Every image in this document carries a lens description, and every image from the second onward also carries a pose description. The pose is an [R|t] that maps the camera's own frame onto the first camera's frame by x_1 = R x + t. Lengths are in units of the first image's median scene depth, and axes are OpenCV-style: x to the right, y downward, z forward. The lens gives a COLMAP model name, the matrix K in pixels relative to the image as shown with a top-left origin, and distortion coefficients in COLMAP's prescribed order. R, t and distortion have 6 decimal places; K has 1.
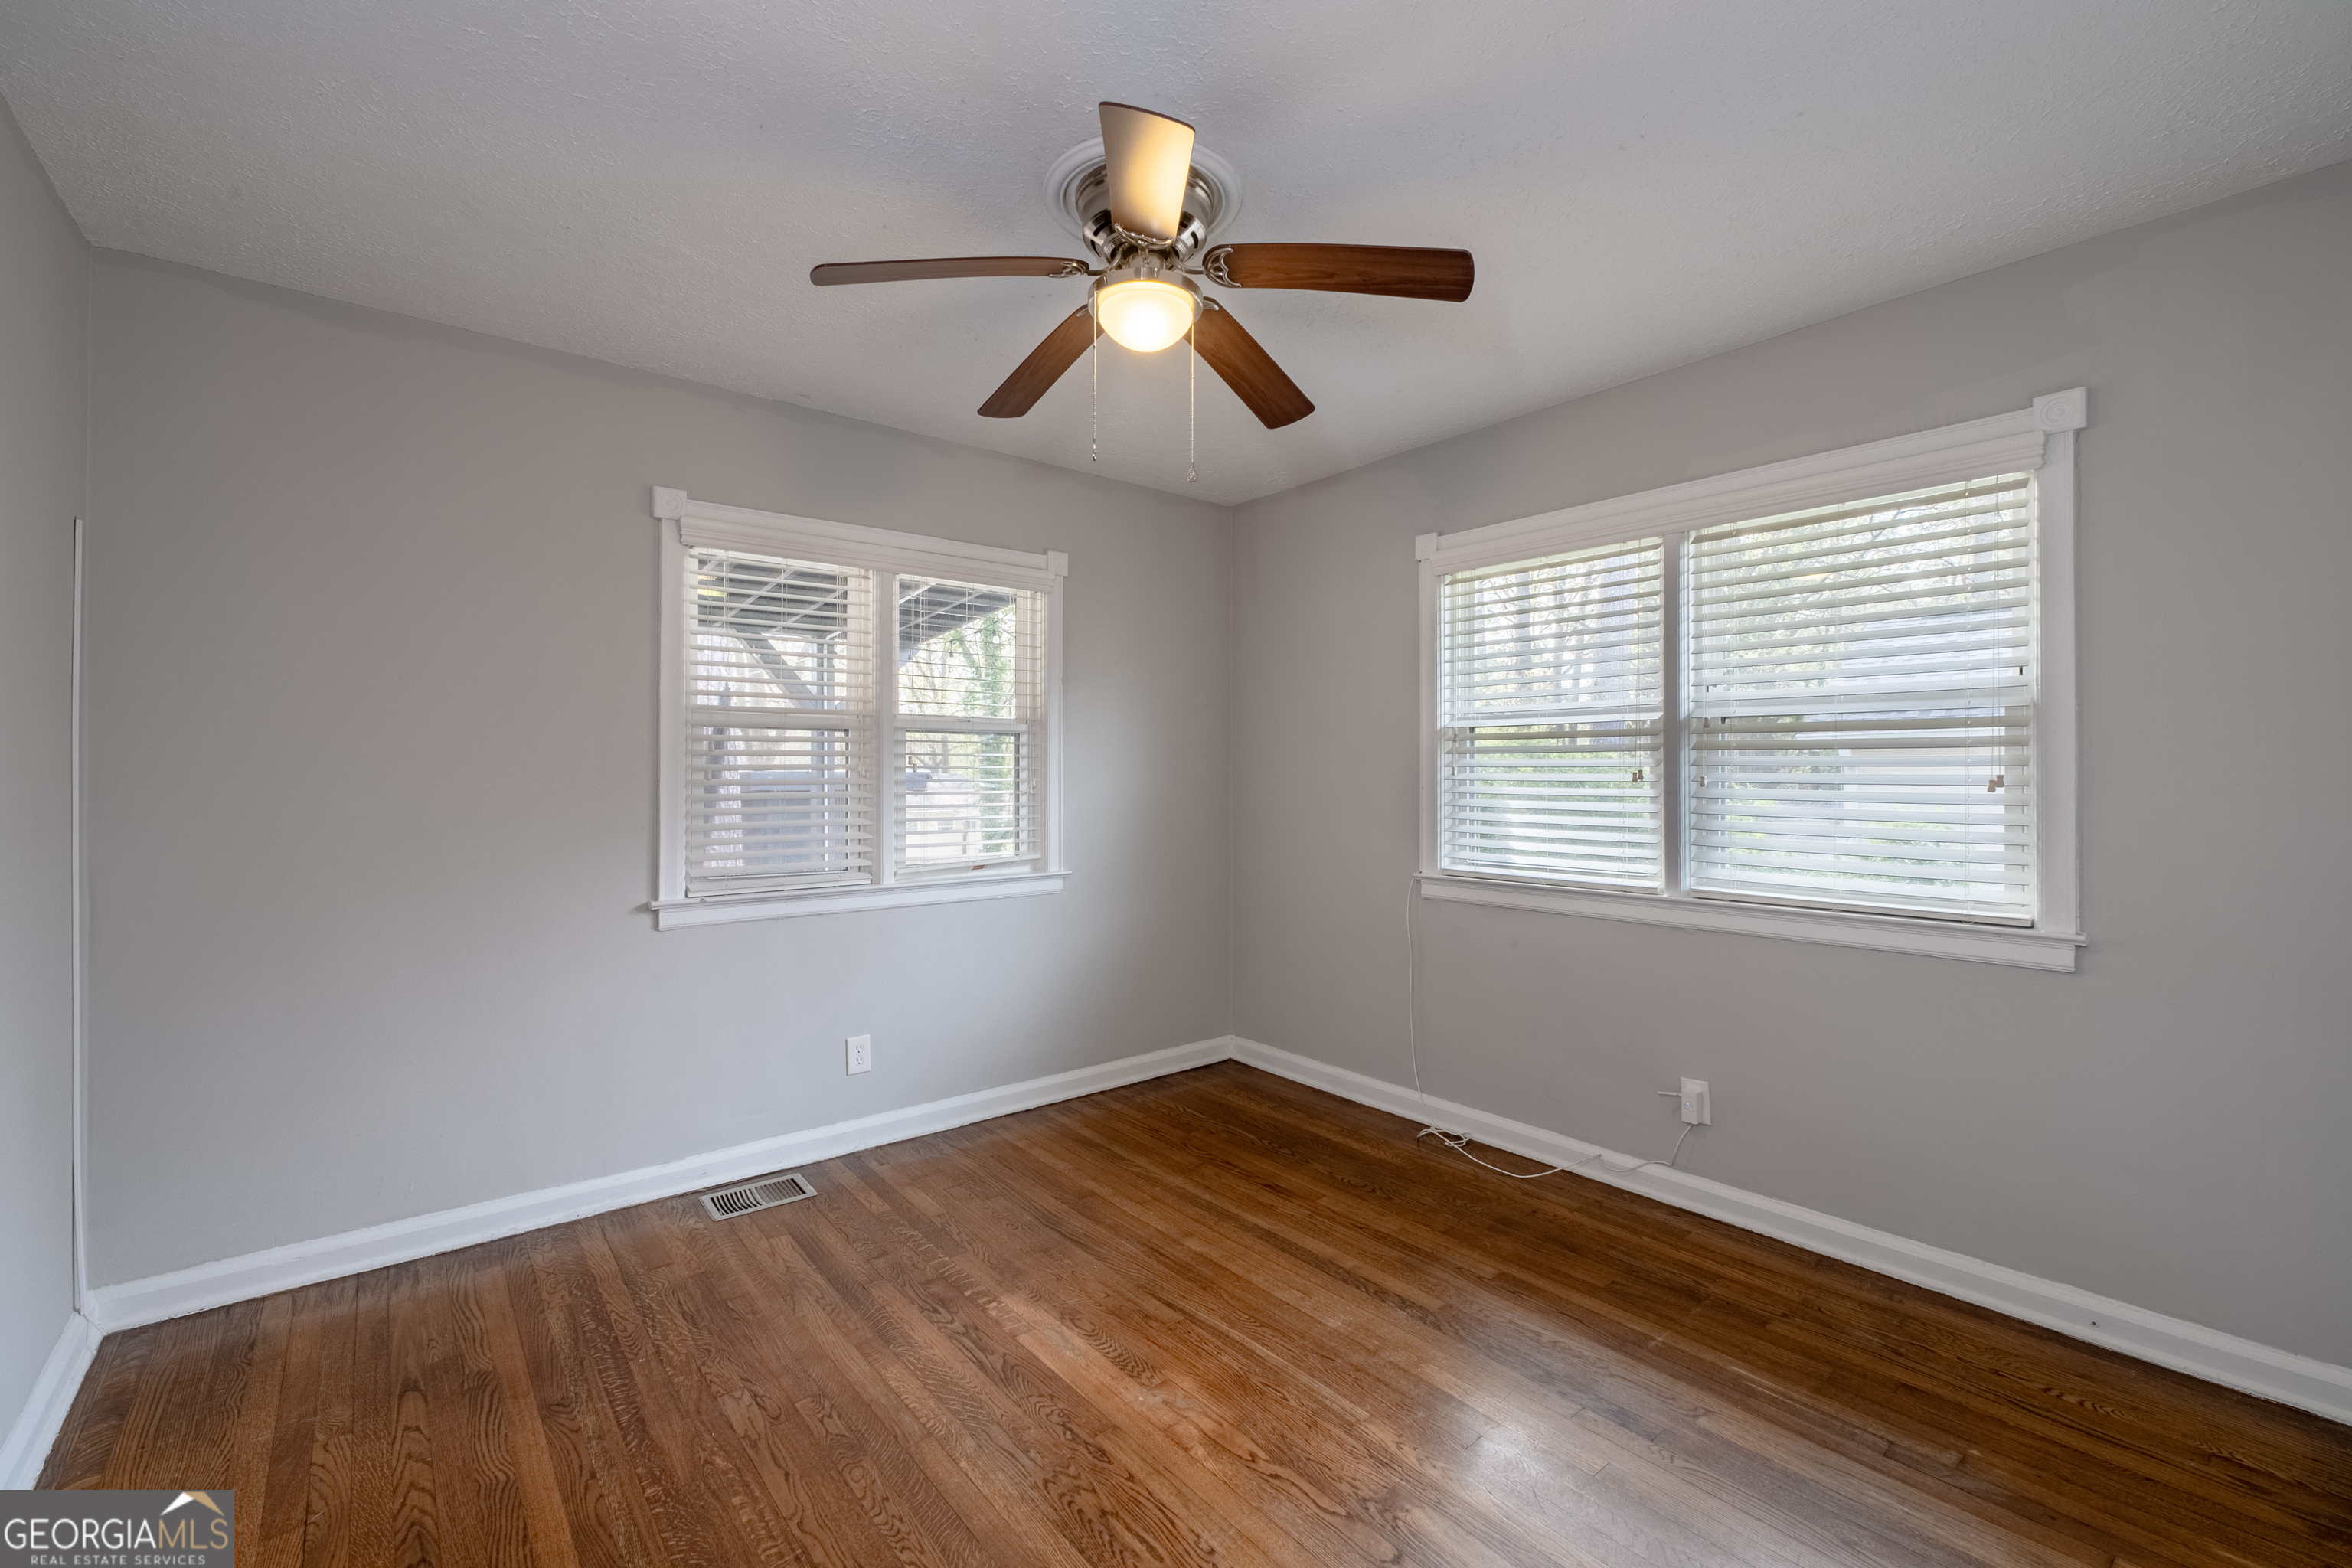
lens RADIAL K [[977.7, 0, 1180.8], [0, 977.7, 777.1], [0, 0, 1]] dist [-0.001245, 0.000019]
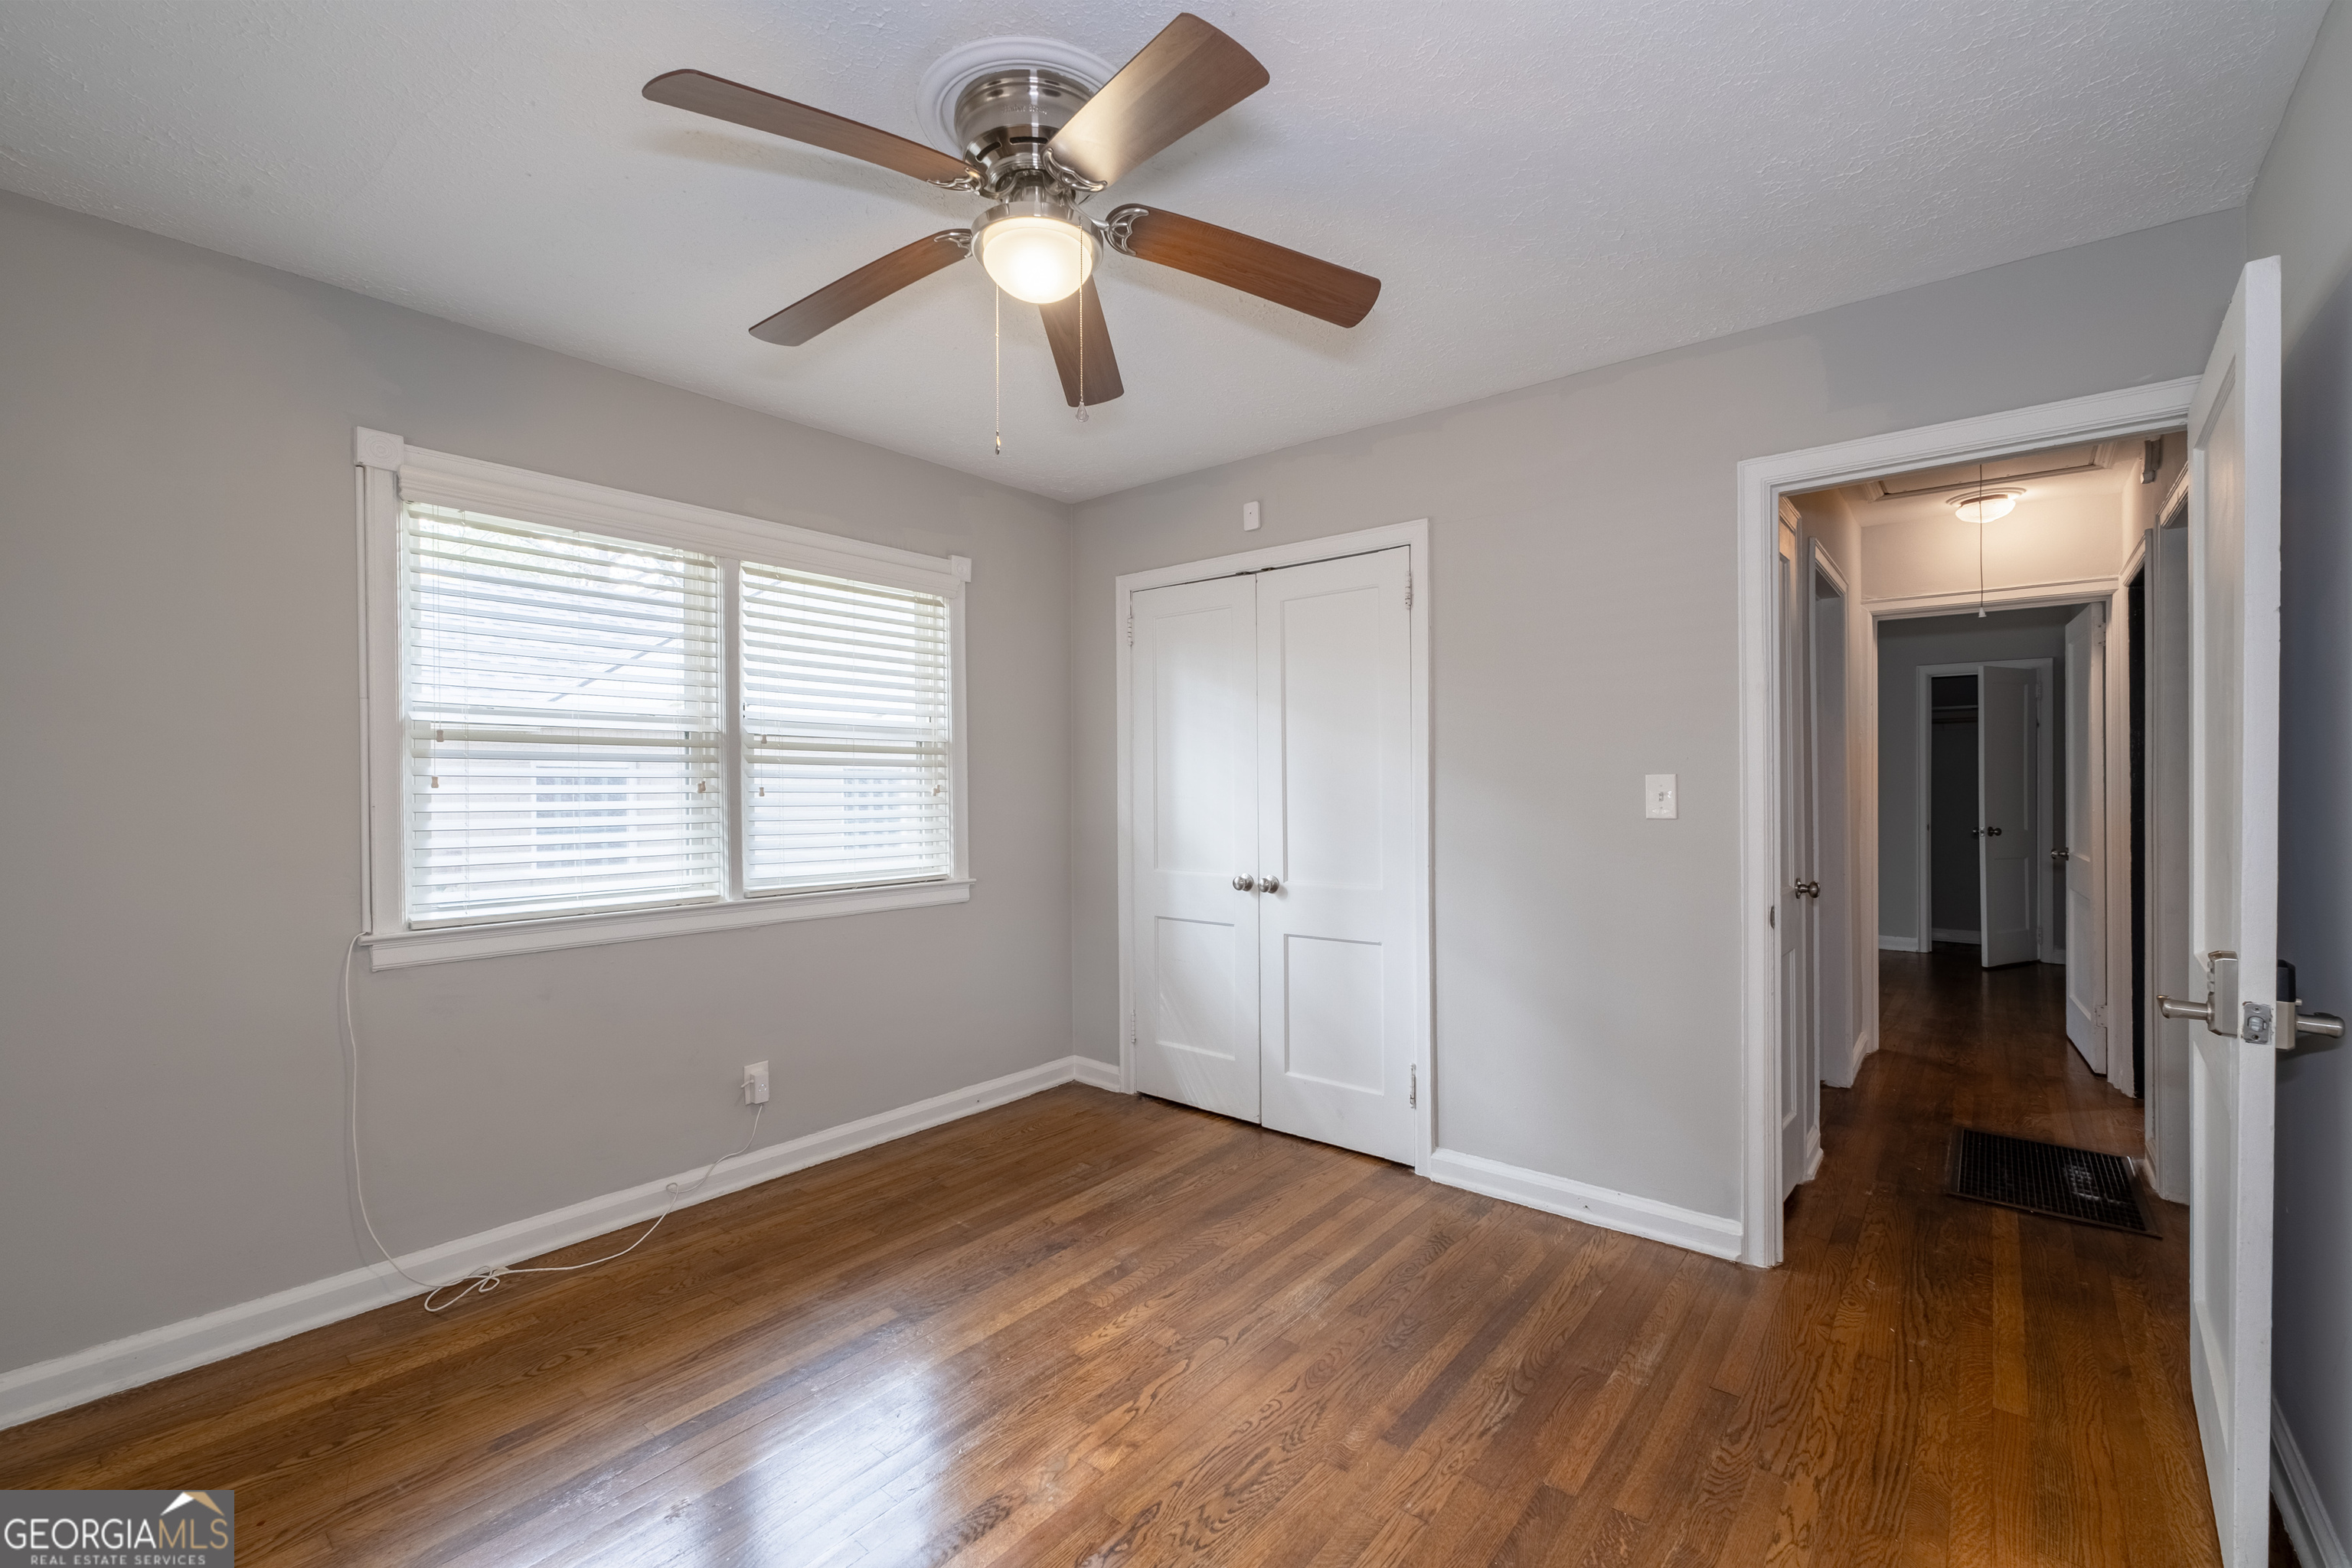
lens RADIAL K [[991.5, 0, 1180.5], [0, 991.5, 786.1], [0, 0, 1]] dist [-0.003161, -0.000070]
pose [[-0.188925, -0.000842, 0.981991, -0.681512], [0.005170, 0.999985, 0.001852, -0.001617], [-0.981978, 0.005427, -0.188917, 0.768744]]
